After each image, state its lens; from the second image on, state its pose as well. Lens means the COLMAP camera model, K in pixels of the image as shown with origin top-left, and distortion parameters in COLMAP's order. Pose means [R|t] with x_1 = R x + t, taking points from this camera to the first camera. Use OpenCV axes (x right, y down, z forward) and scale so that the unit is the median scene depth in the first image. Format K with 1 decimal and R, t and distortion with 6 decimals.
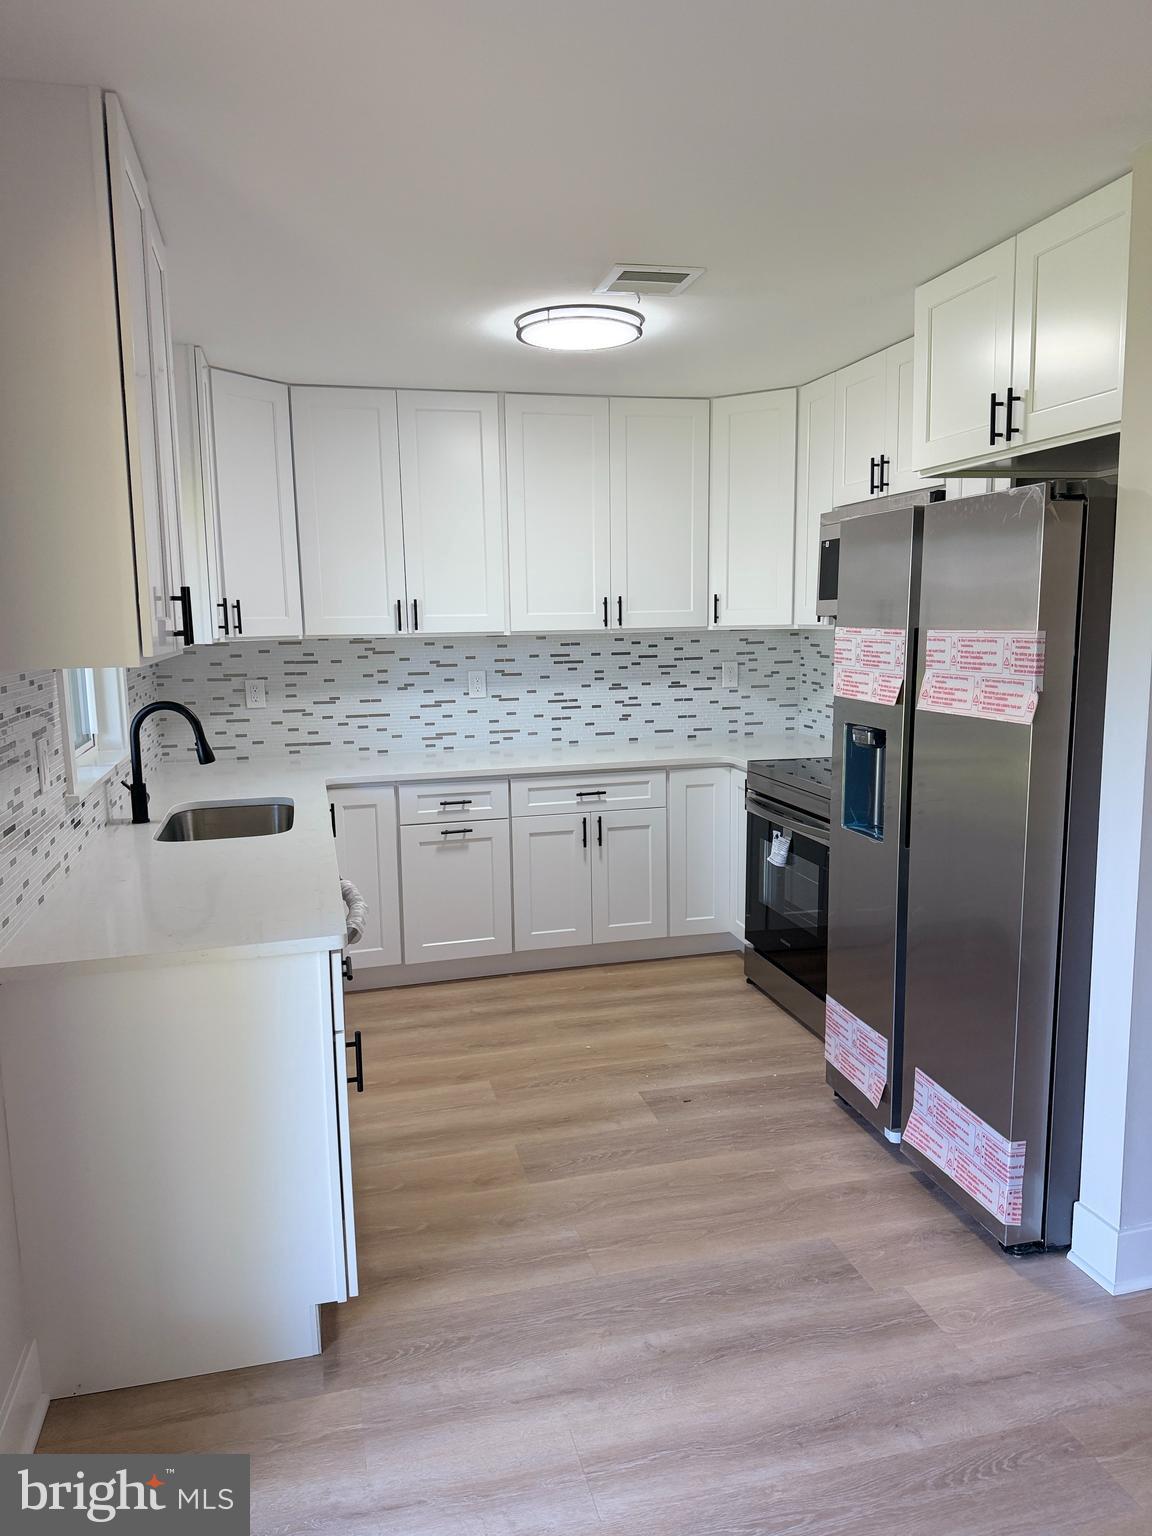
lens RADIAL K [[1070.2, 0, 575.0], [0, 1070.2, 762.6], [0, 0, 1]] dist [0.106927, -0.178647]
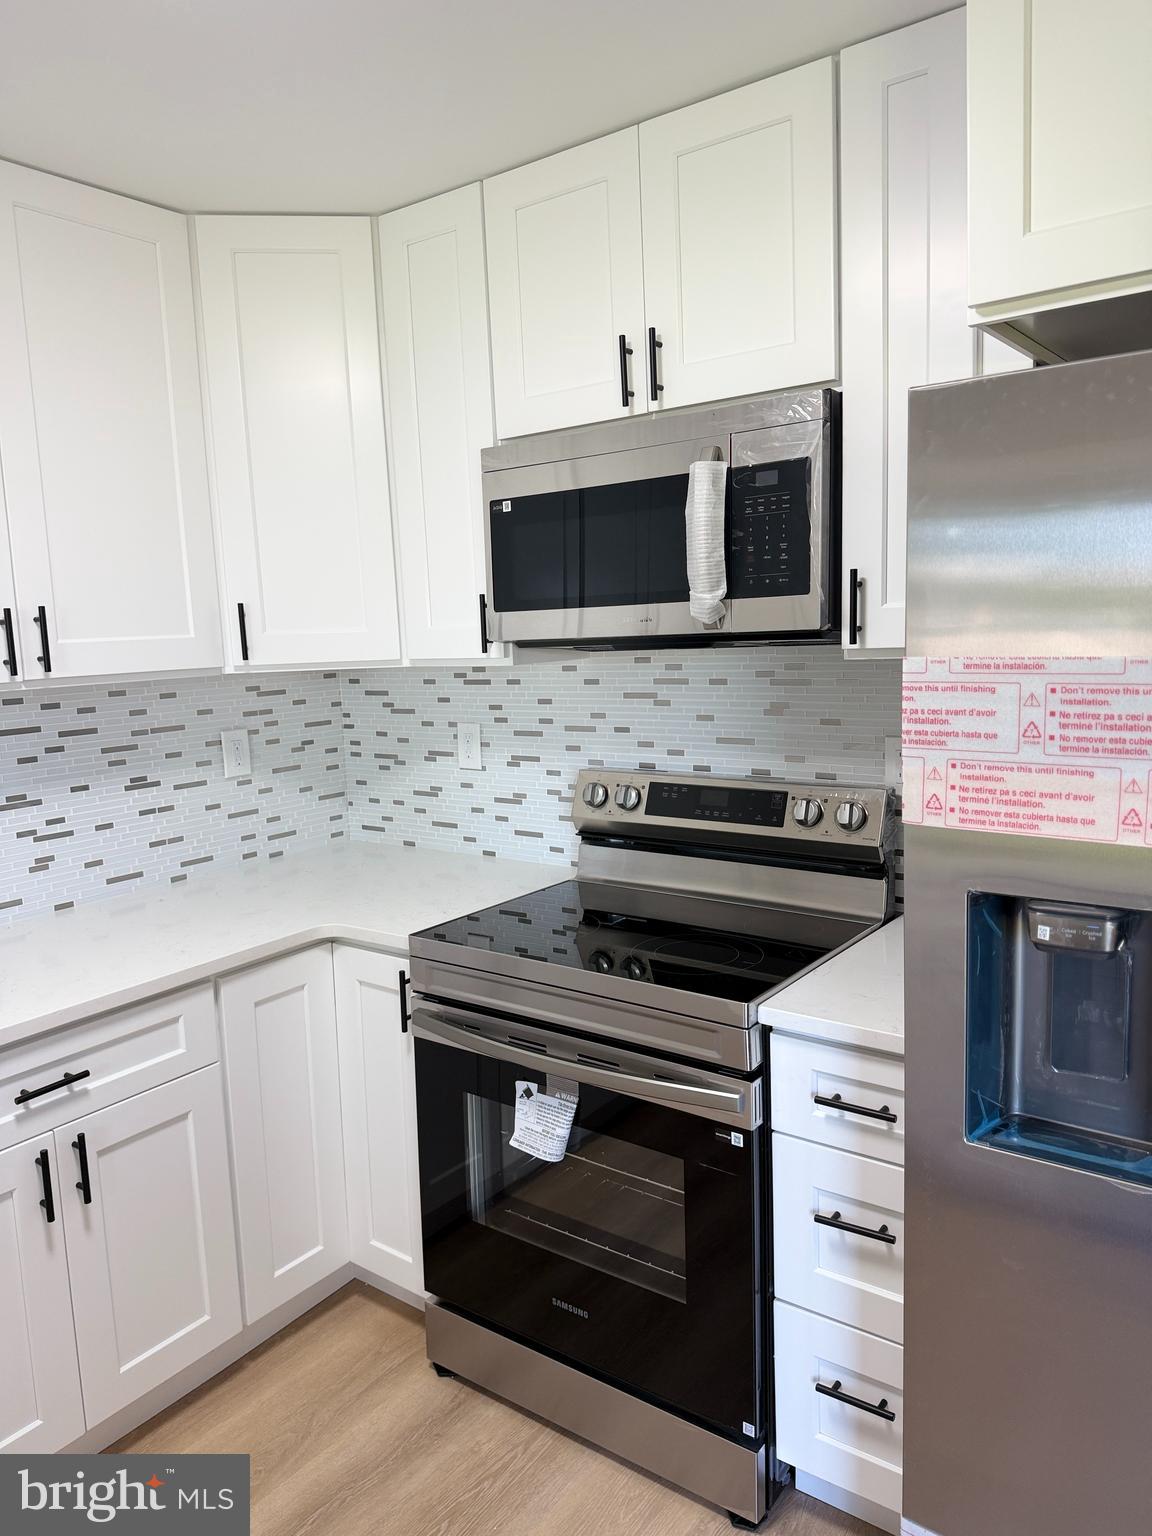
lens RADIAL K [[1070.2, 0, 575.0], [0, 1070.2, 762.6], [0, 0, 1]] dist [0.106927, -0.178647]
pose [[0.770687, -0.096083, 0.629928, -0.059538], [0.113959, 0.993412, 0.012101, -0.056098], [-0.626940, 0.062460, 0.776559, 0.406881]]
